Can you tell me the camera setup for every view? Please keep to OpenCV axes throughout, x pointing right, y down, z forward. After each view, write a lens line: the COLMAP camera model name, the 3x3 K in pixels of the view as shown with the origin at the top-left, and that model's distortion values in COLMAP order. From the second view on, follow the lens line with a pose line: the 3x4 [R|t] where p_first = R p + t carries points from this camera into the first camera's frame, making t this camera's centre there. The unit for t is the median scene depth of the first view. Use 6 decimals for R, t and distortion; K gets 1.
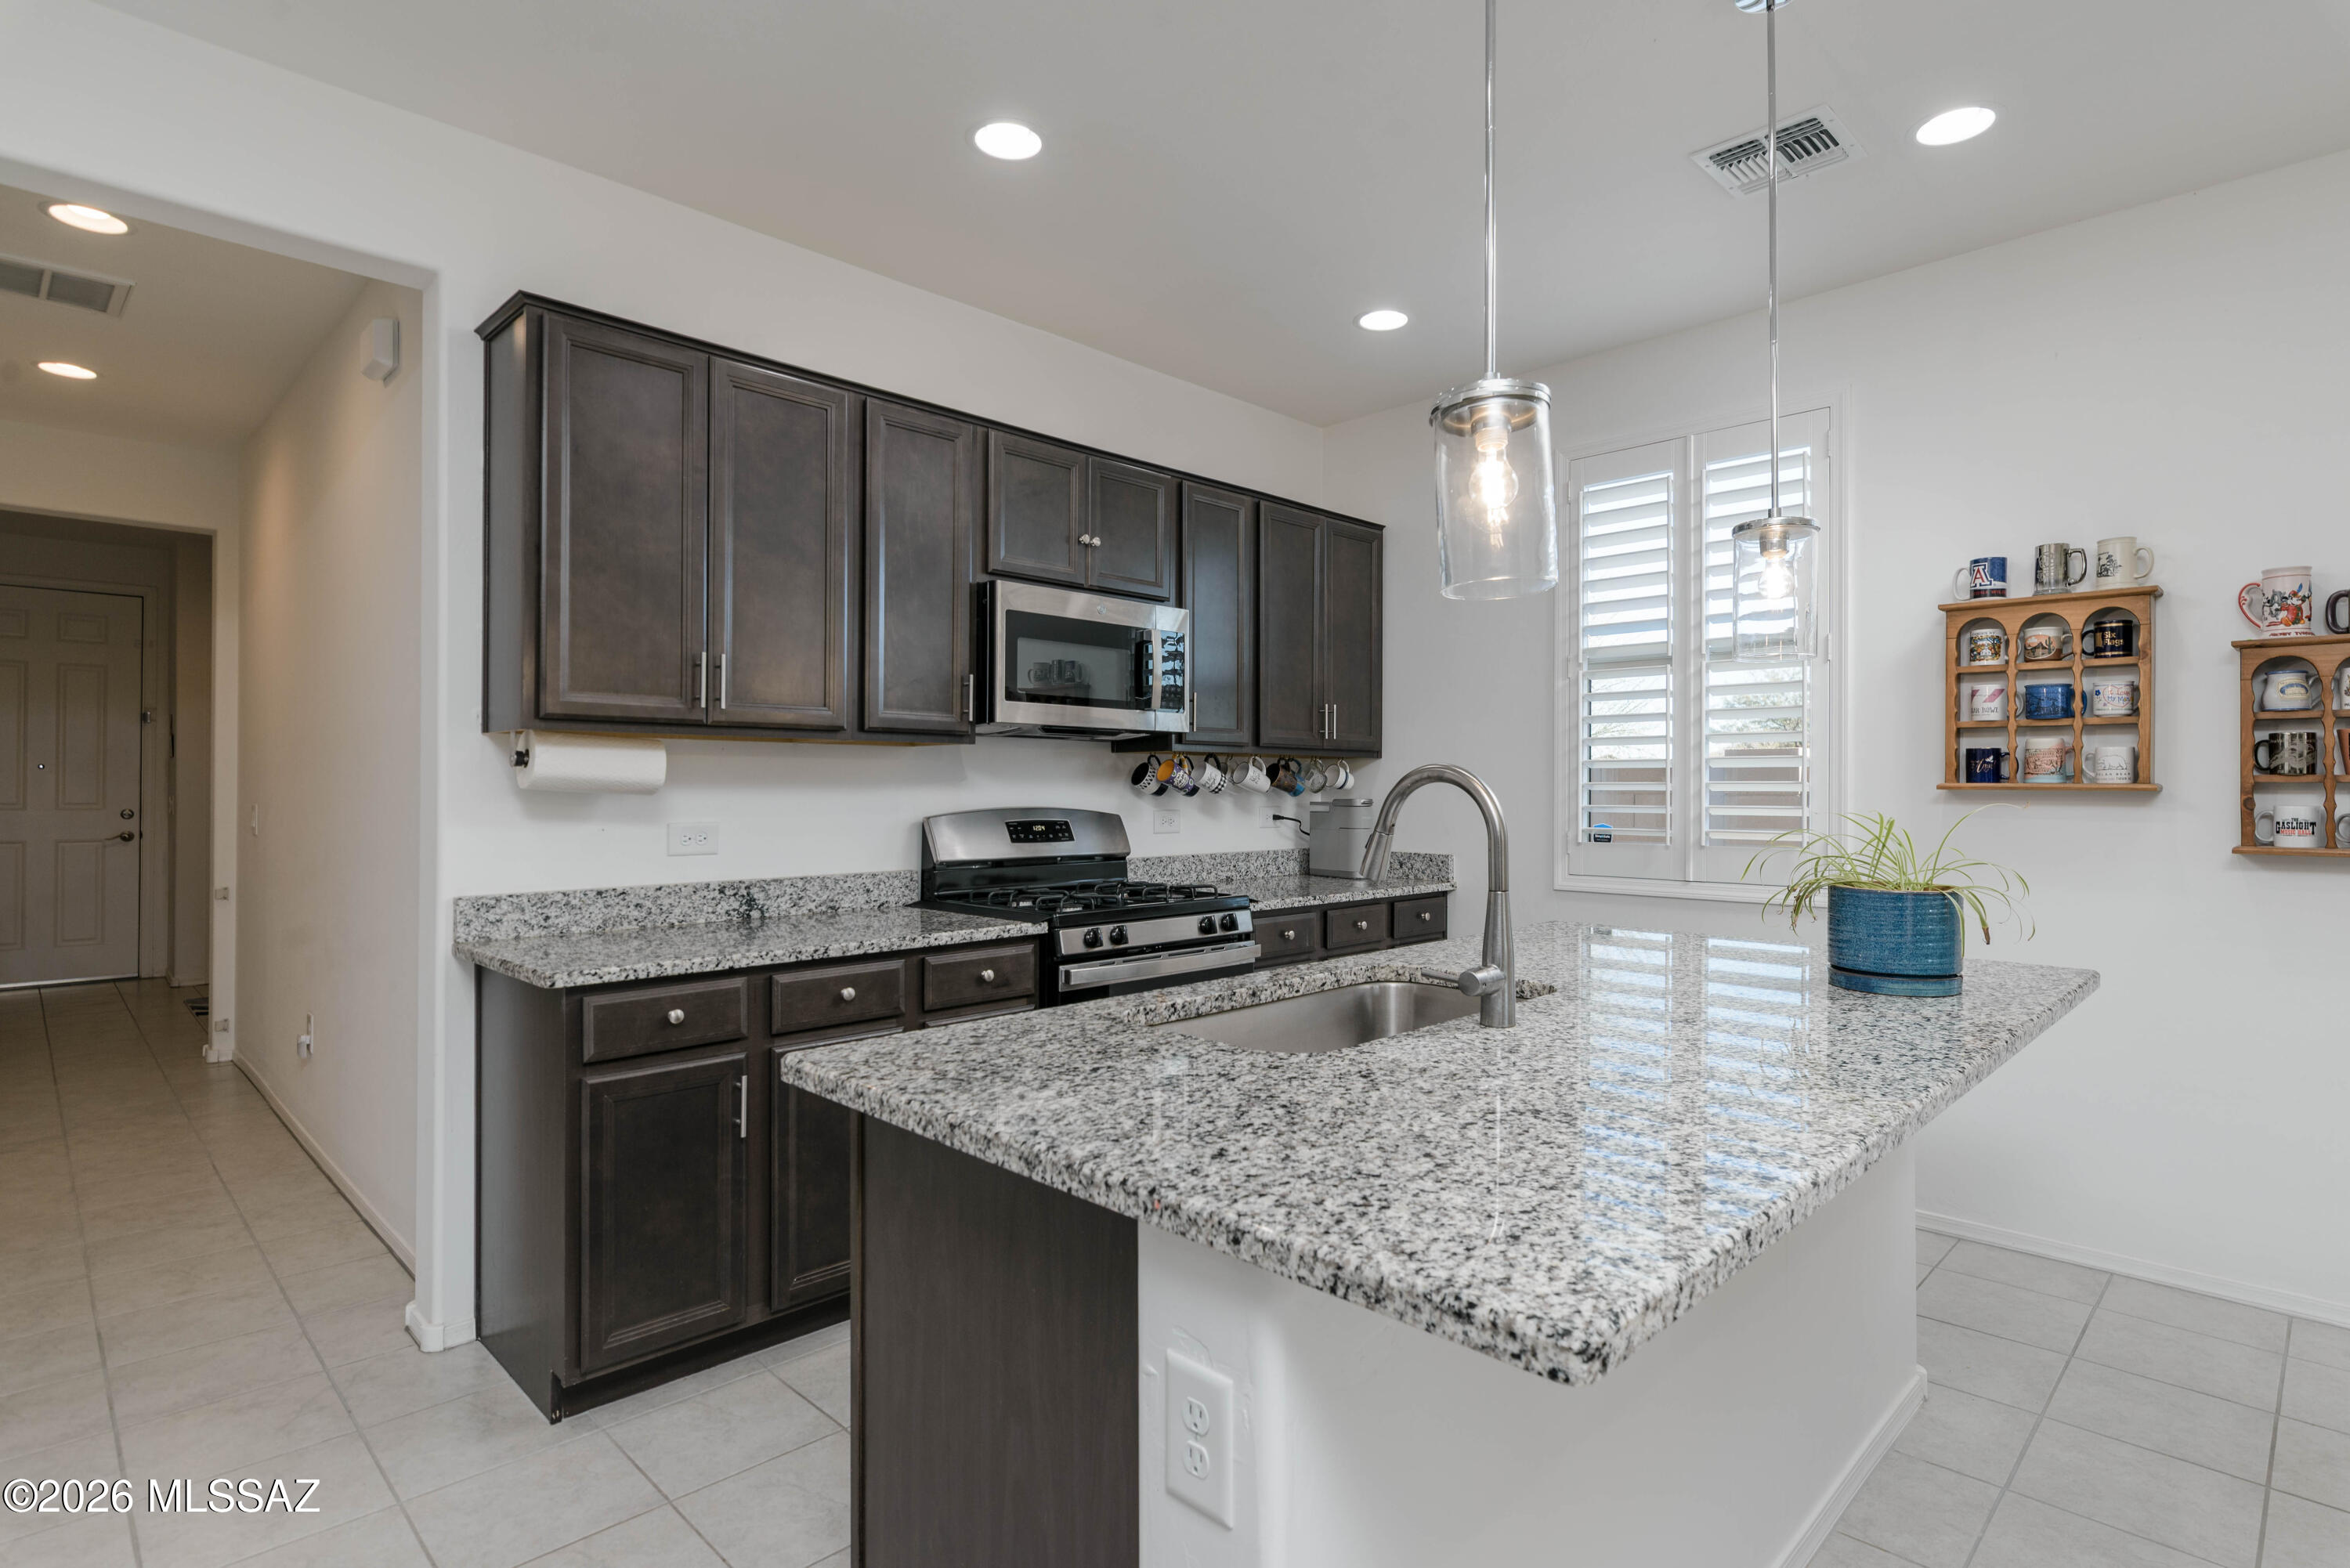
lens RADIAL K [[1194.1, 0, 1188.3], [0, 1194.1, 776.3], [0, 0, 1]] dist [-0.000502, -0.002327]
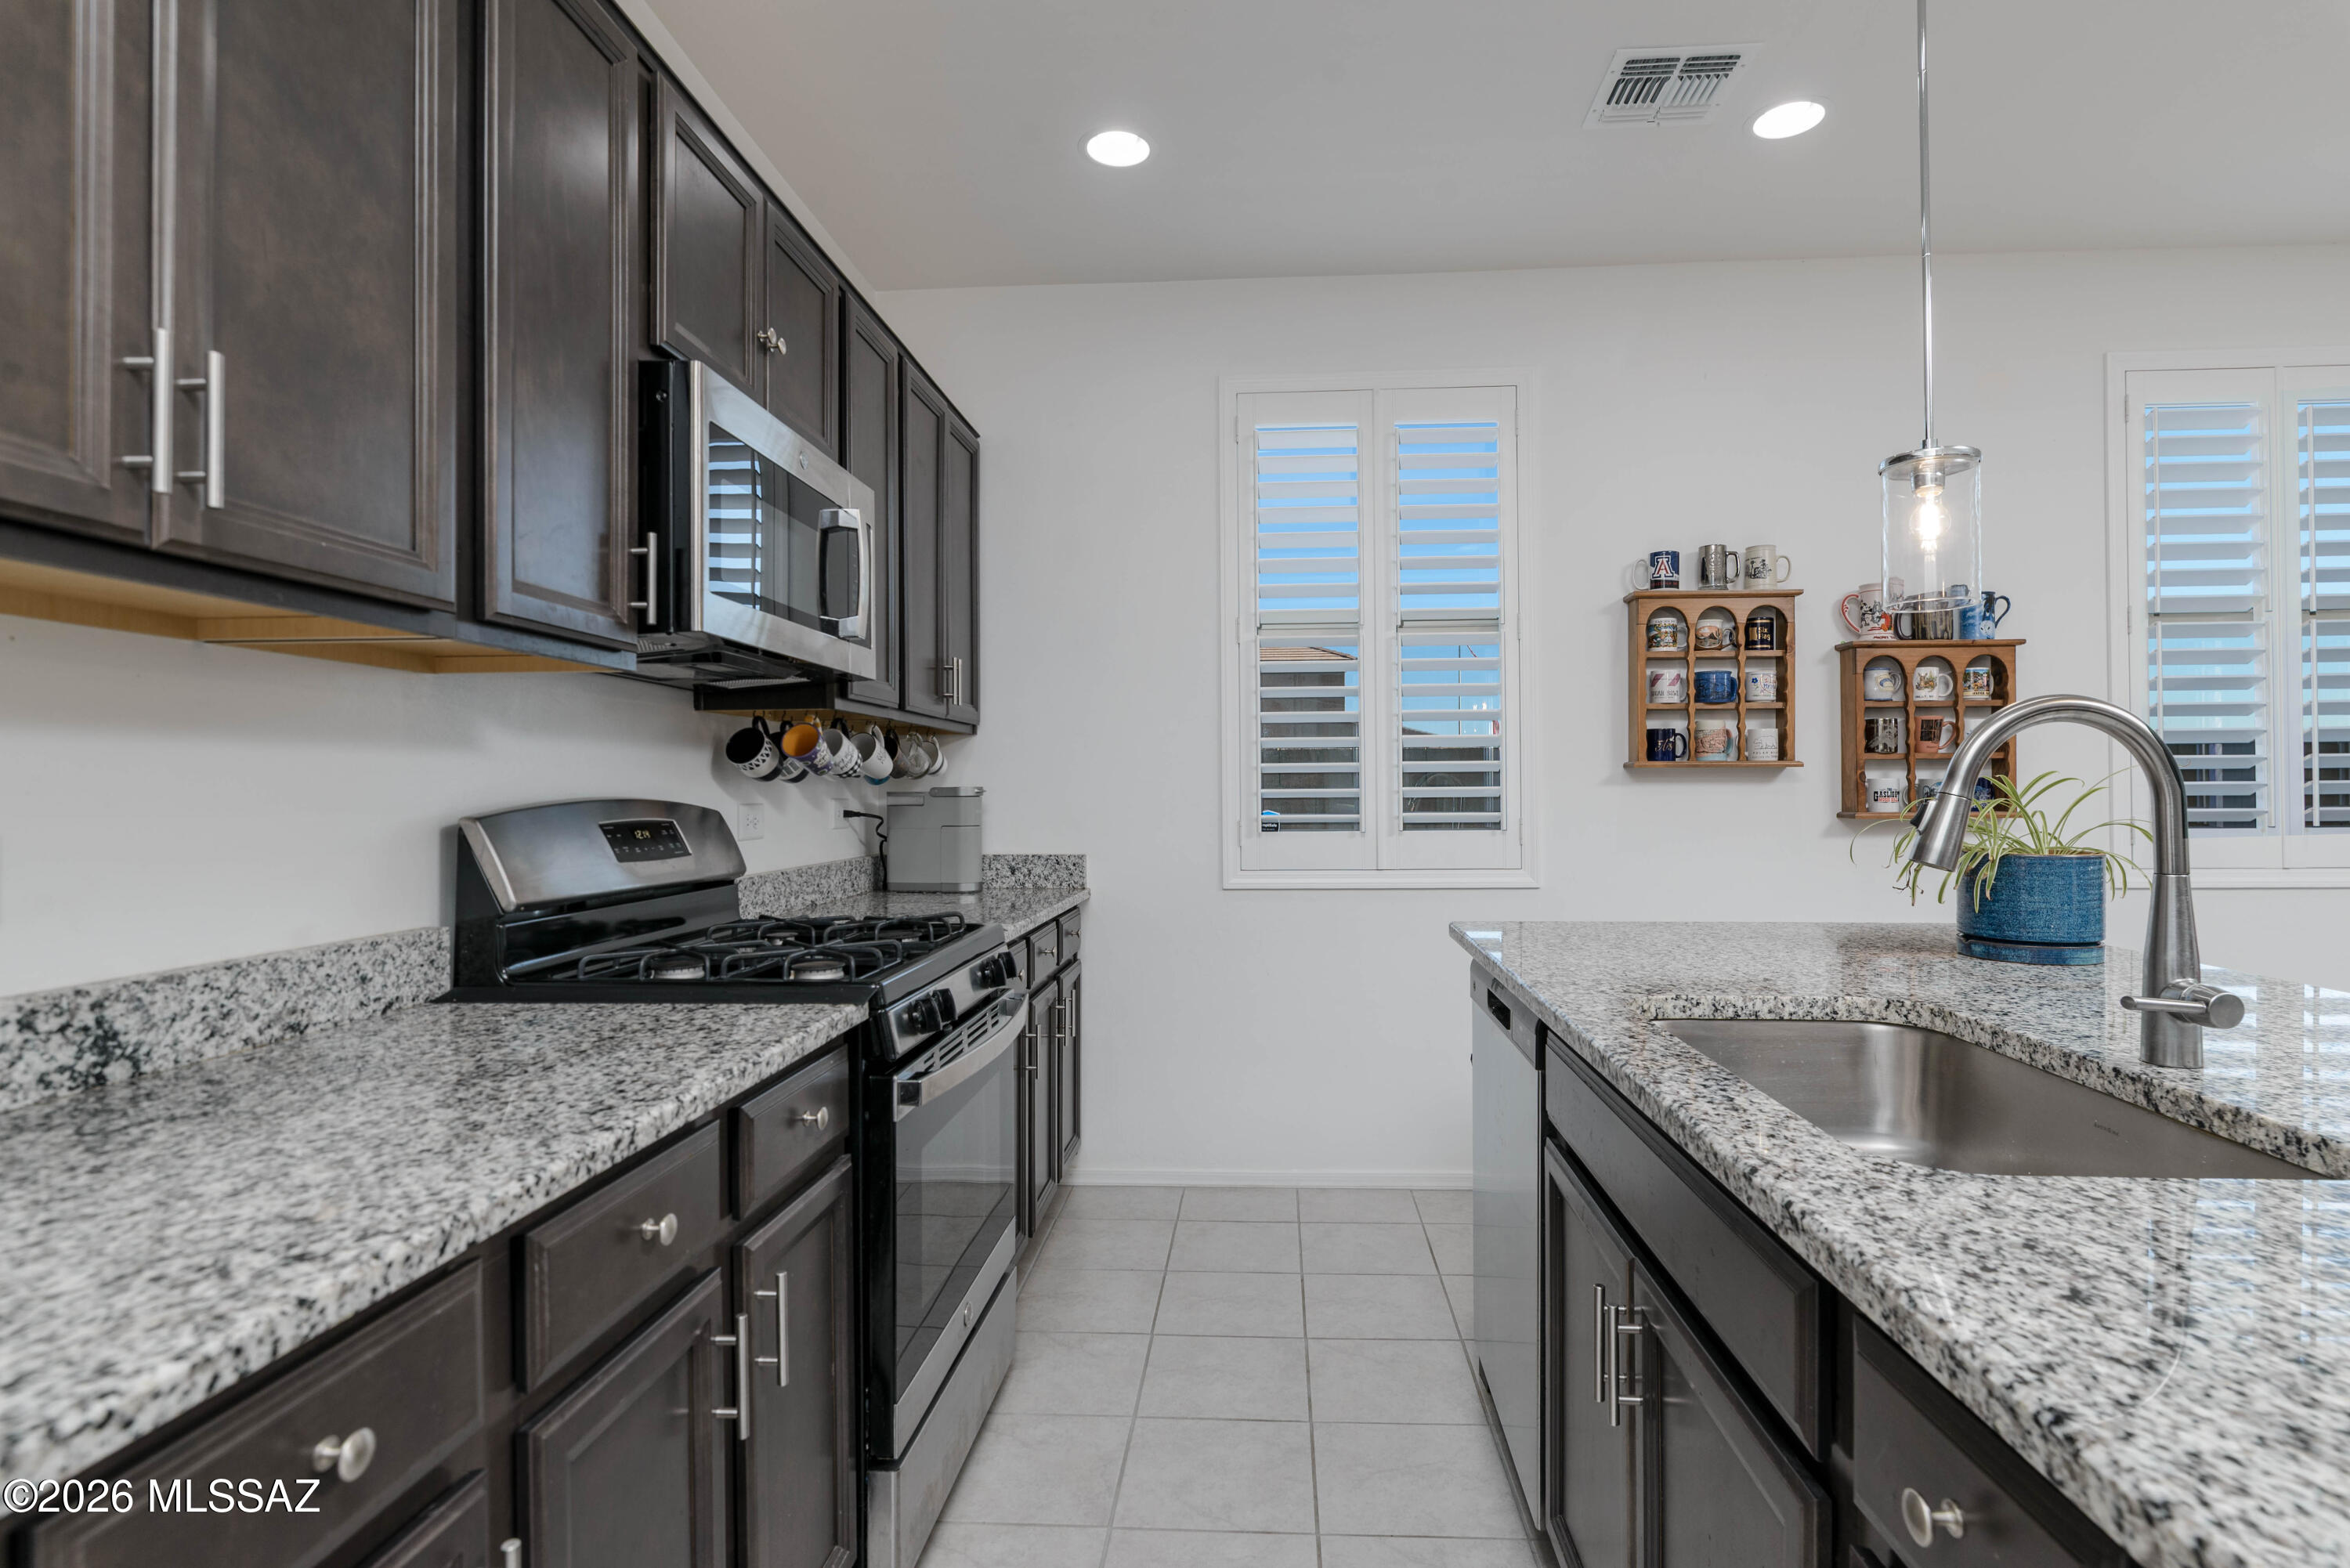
lens RADIAL K [[1194.1, 0, 1181.8], [0, 1194.1, 788.8], [0, 0, 1]] dist [-0.000502, -0.002327]
pose [[0.745642, -0.005455, 0.666324, -0.367099], [0.001736, 0.999979, 0.006243, 0.022460], [-0.666344, -0.003498, 0.745636, 0.489118]]
